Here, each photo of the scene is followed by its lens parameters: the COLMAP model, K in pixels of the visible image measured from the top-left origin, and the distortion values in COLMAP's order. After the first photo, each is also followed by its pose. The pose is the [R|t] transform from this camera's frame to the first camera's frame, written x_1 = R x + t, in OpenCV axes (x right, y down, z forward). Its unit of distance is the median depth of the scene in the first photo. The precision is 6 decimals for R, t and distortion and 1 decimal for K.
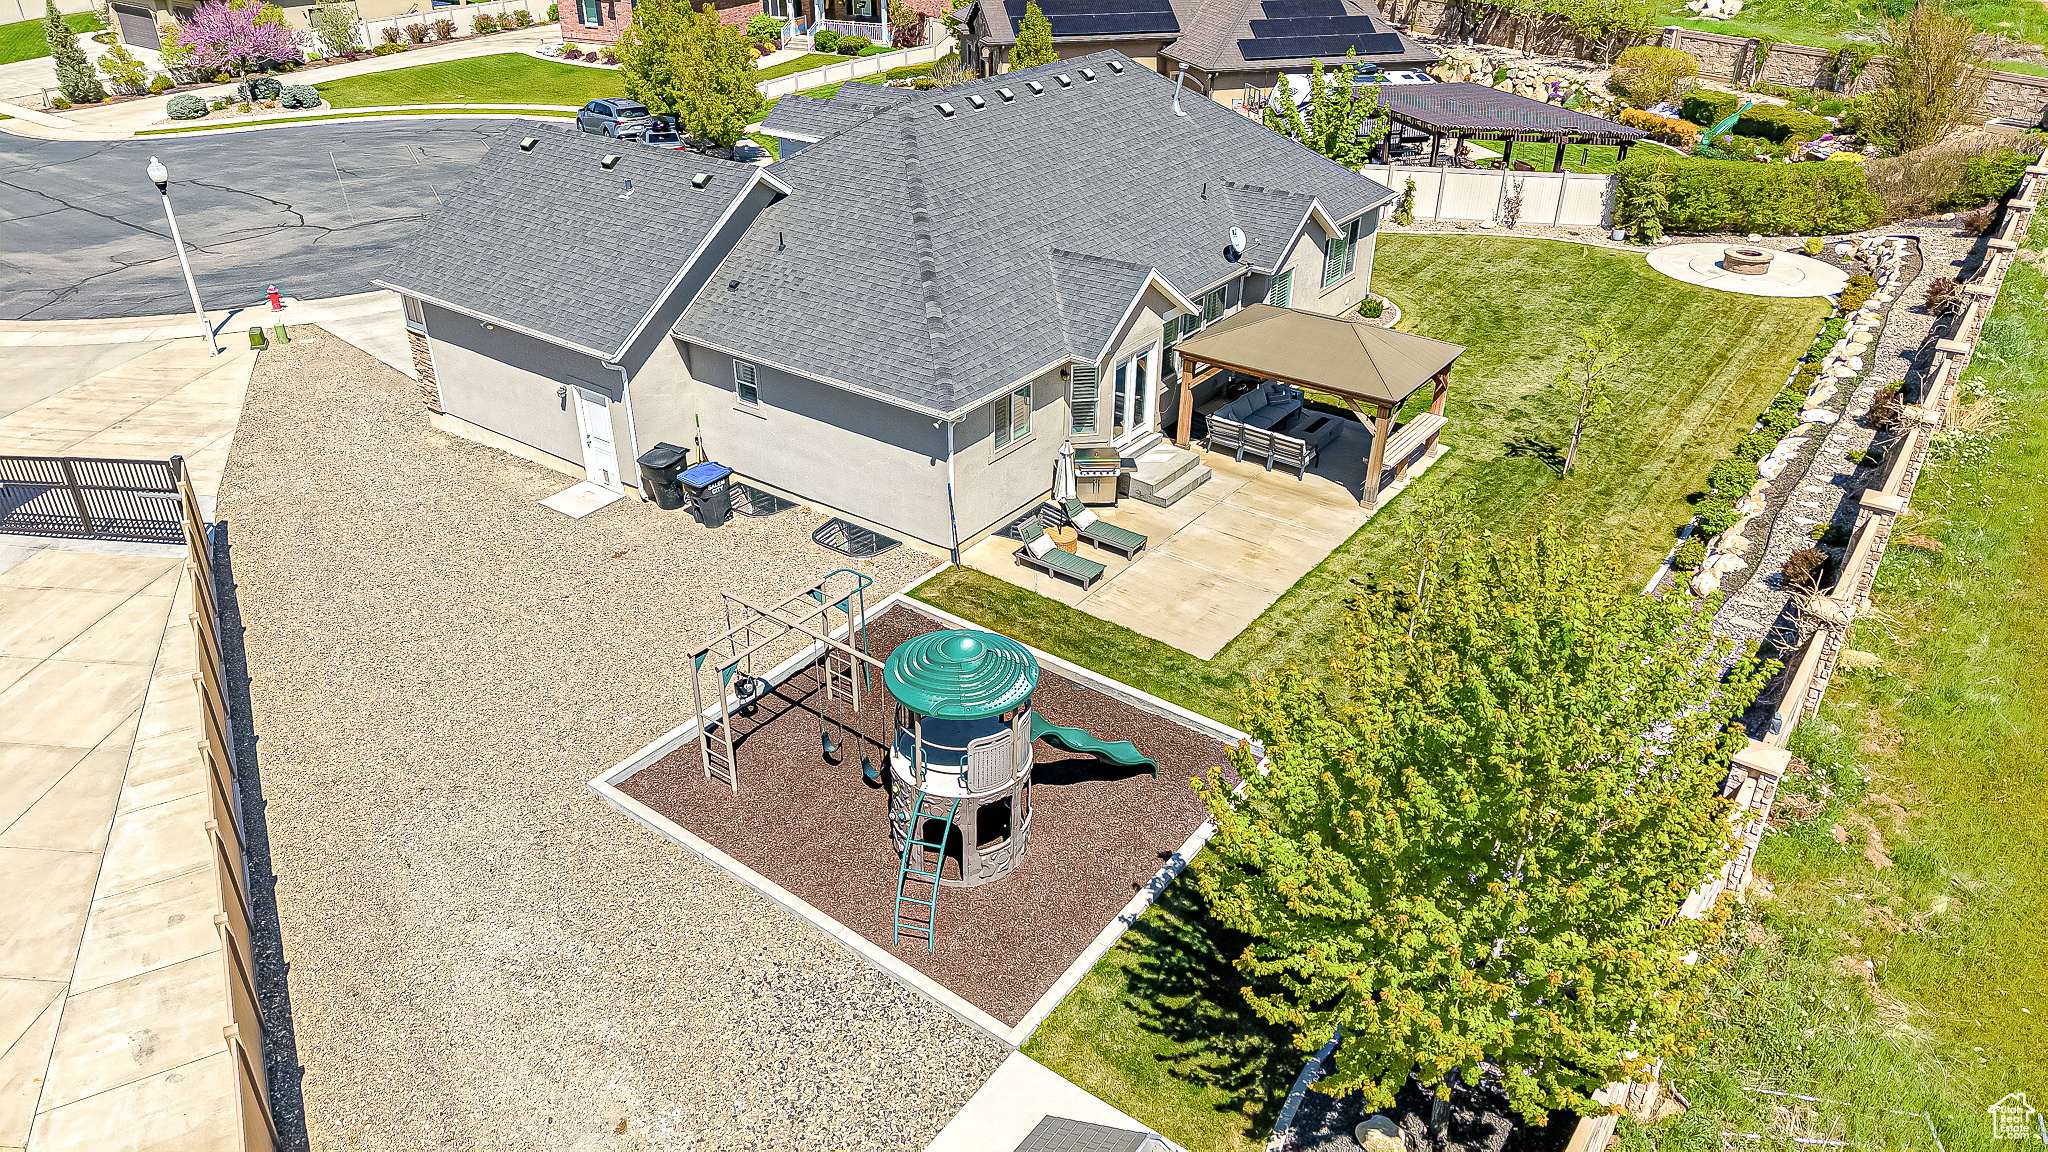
lens RADIAL K [[1368.2, 0, 1021.3], [0, 1368.2, 582.7], [0, 0, 1]] dist [0.005729, -0.004518]
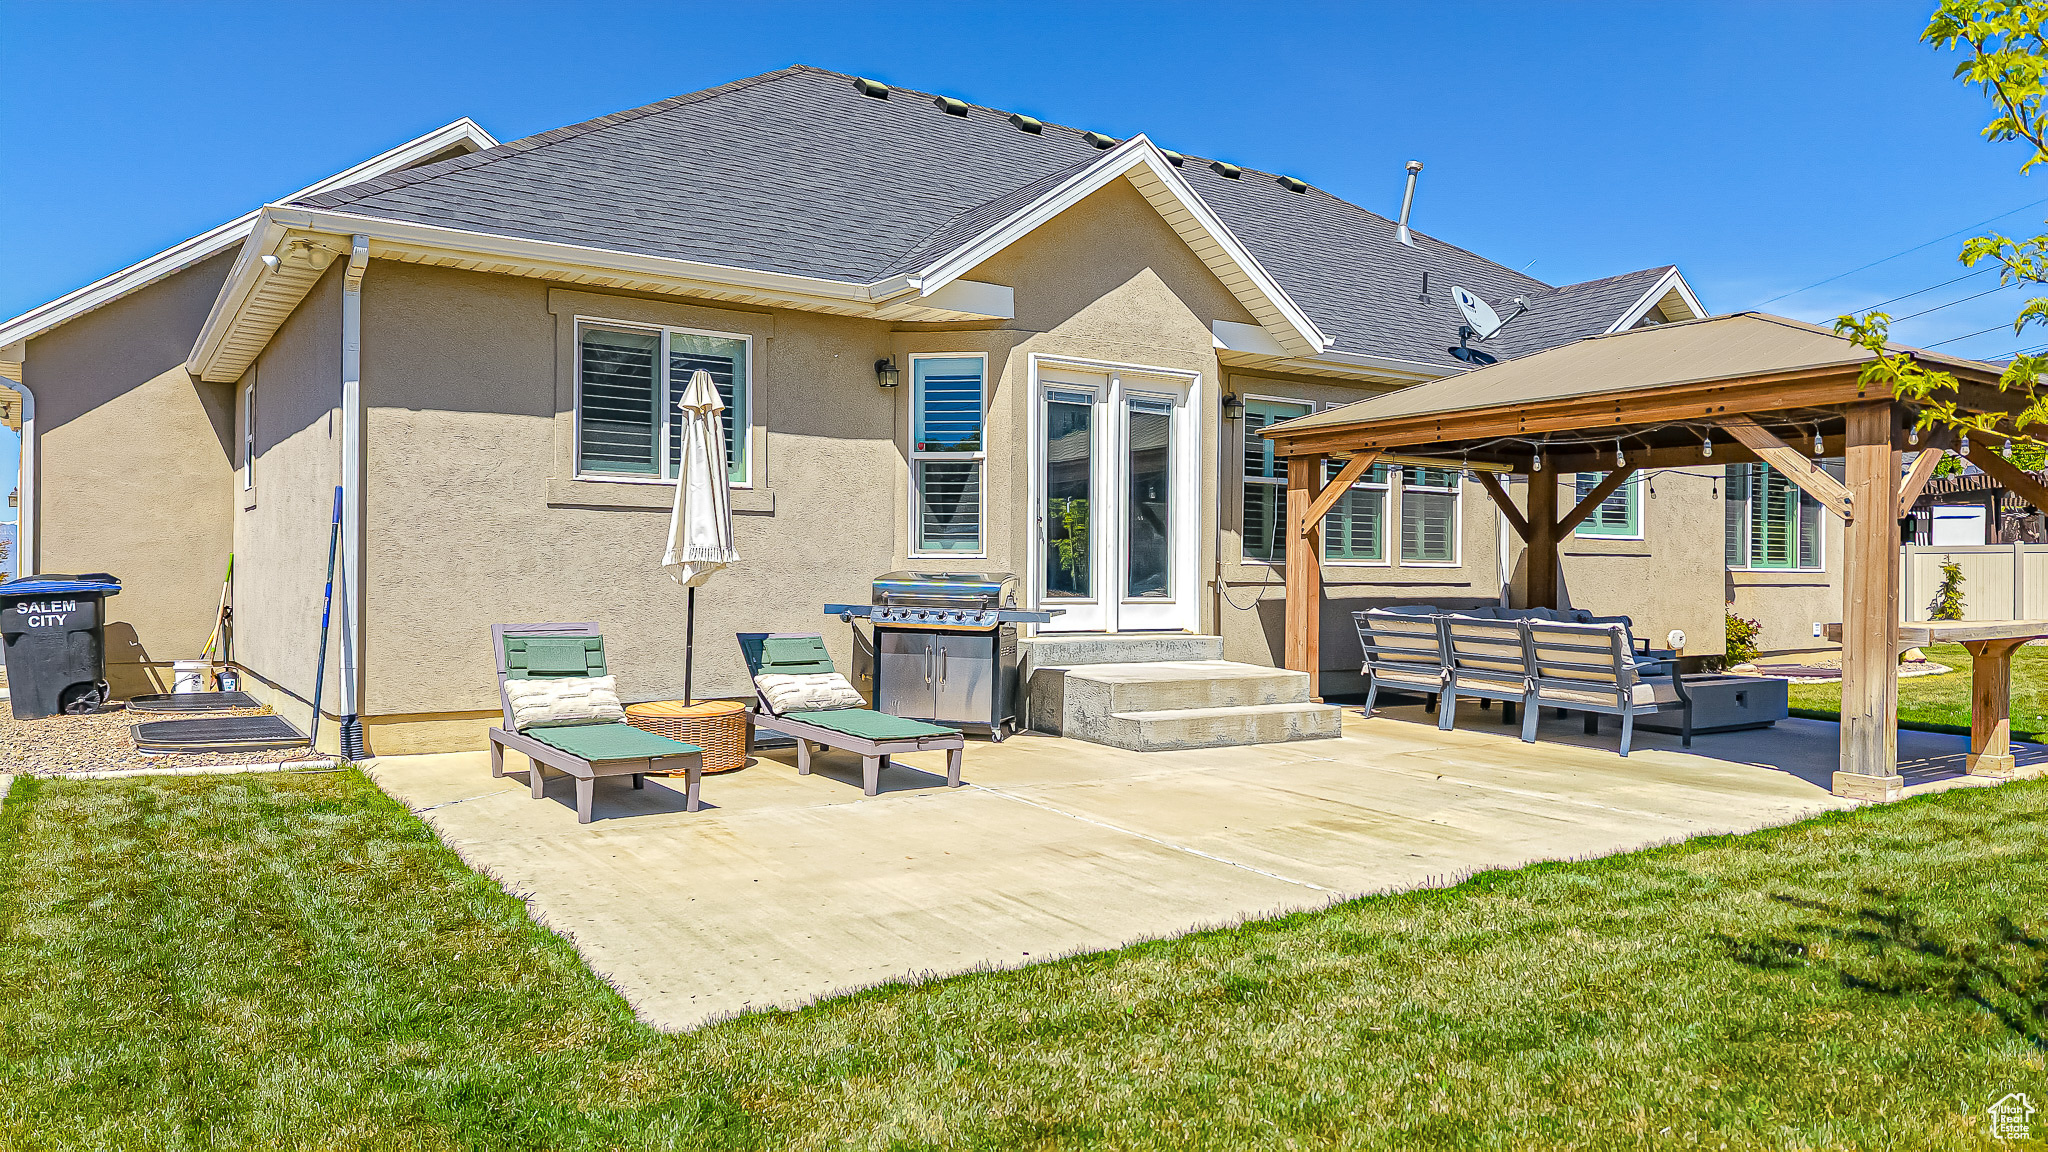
lens RADIAL K [[1373.9, 0, 1024.0], [0, 1373.9, 576.0], [0, 0, 1]] dist [0.029058, -0.034499]
pose [[0.938944, -0.005061, -0.344032, 0.145734], [-0.166005, 0.869151, -0.465853, 0.049183], [0.301373, 0.494521, 0.815244, 0.534010]]
